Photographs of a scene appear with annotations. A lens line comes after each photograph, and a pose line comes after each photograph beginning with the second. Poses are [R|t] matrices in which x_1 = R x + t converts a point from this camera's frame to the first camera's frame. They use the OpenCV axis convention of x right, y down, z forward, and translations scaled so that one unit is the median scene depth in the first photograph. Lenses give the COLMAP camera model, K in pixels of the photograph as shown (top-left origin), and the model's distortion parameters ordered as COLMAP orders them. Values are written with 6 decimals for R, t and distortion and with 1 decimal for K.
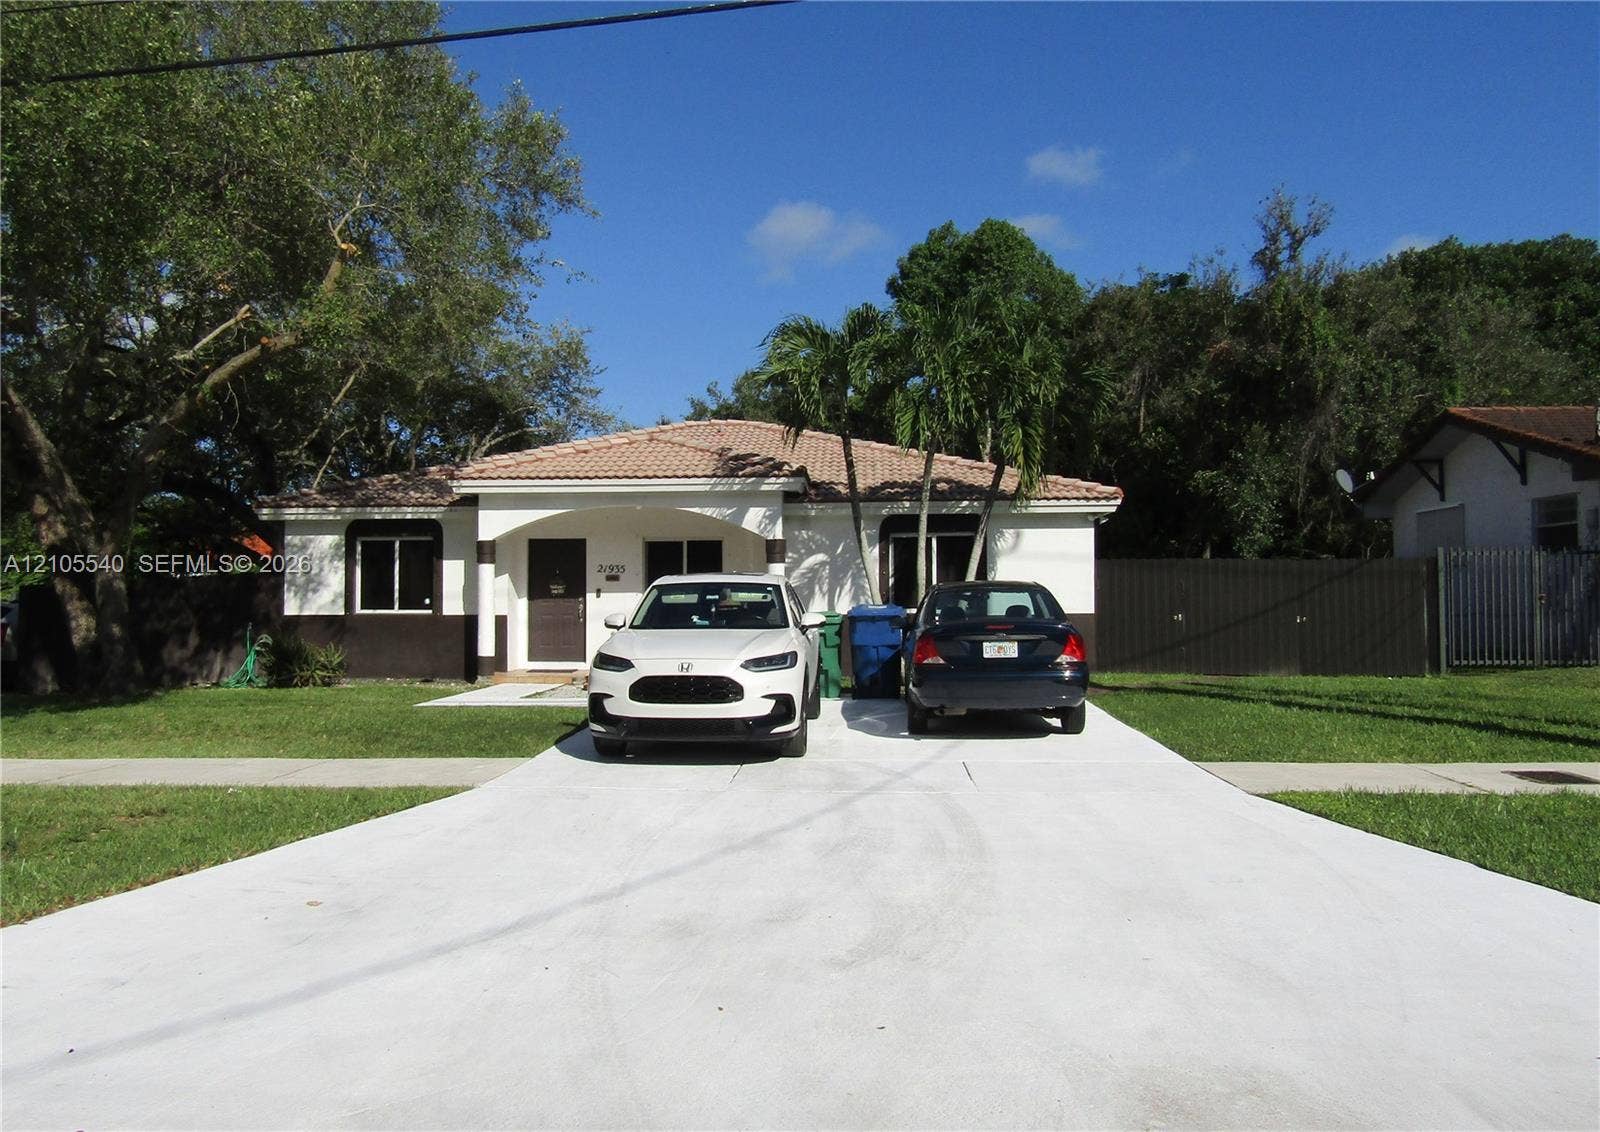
lens RADIAL K [[1210.7, 0, 819.1], [0, 1210.7, 607.7], [0, 0, 1]] dist [0.057171, 0.009380]
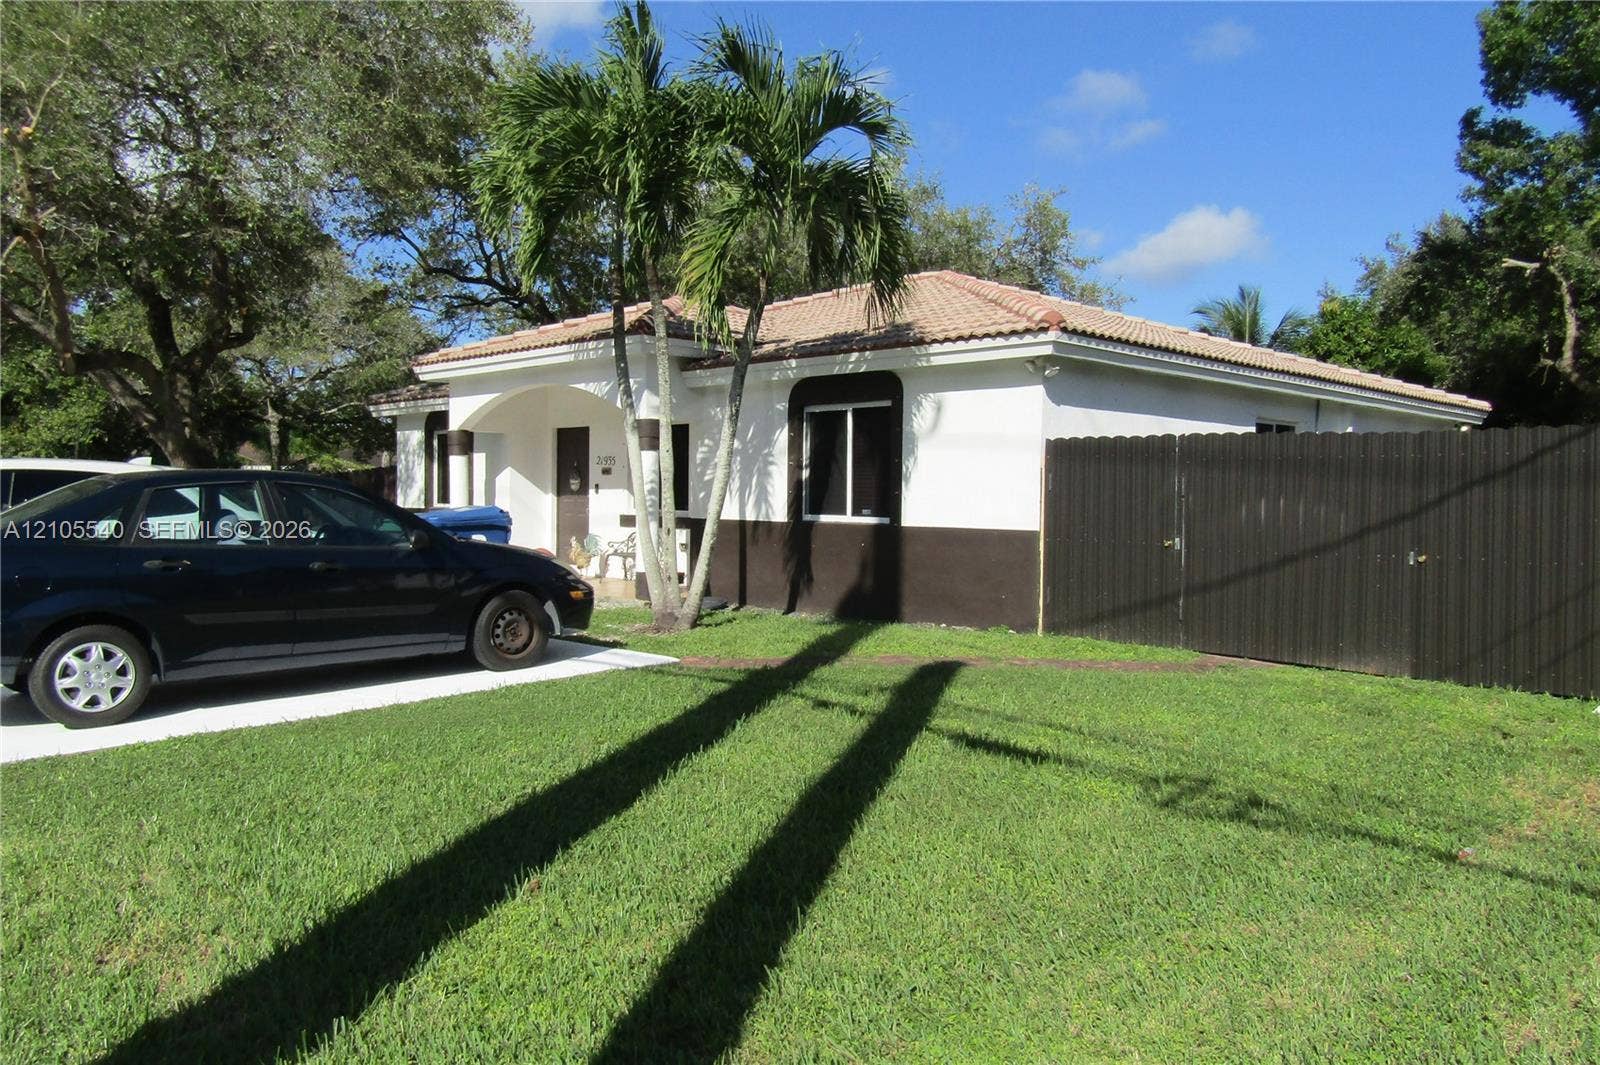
lens RADIAL K [[1183.4, 0, 800.4], [0, 1183.4, 528.4], [0, 0, 1]] dist [0.005786, 0.001609]
pose [[0.732992, 0.033673, -0.679404, 0.515516], [-0.023498, 0.999431, 0.024182, -0.008607], [0.679832, -0.001760, 0.733366, 0.500647]]
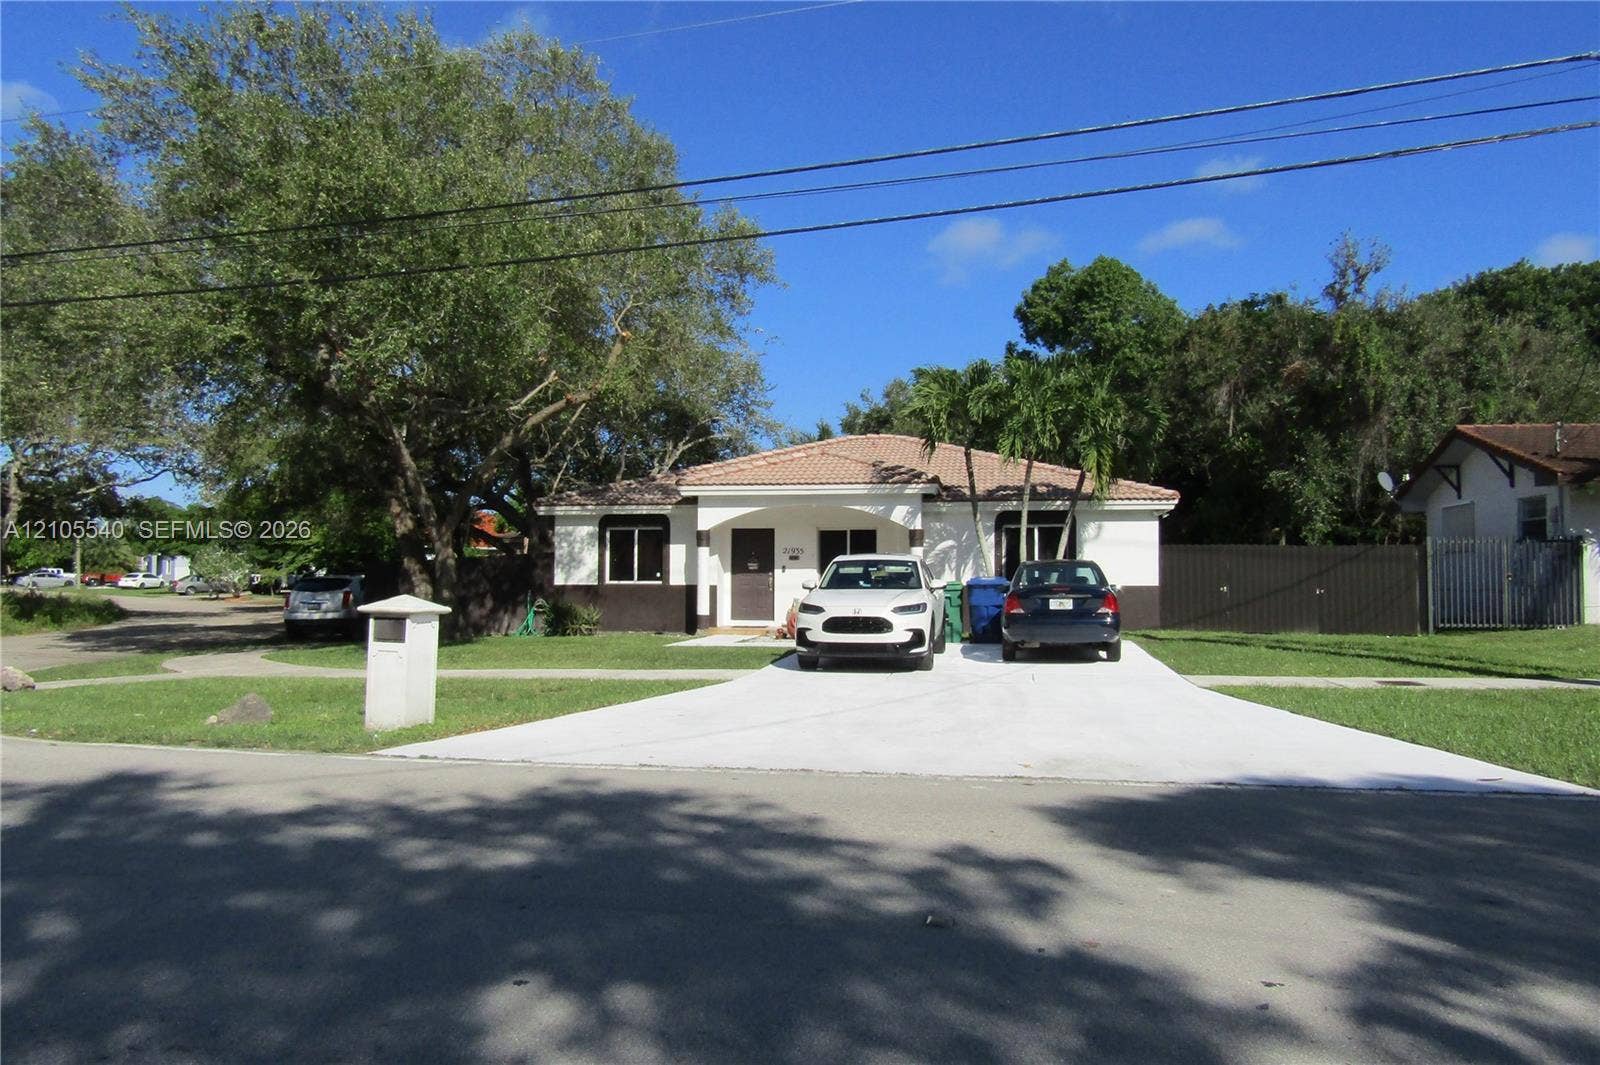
lens RADIAL K [[1183.4, 0, 845.7], [0, 1183.4, 513.2], [0, 0, 1]] dist [0.005786, 0.001609]
pose [[0.995001, -0.000420, -0.099859, 0.016817], [-0.006183, 0.997813, -0.065811, 0.011980], [0.099669, 0.066099, 0.992823, -0.300956]]
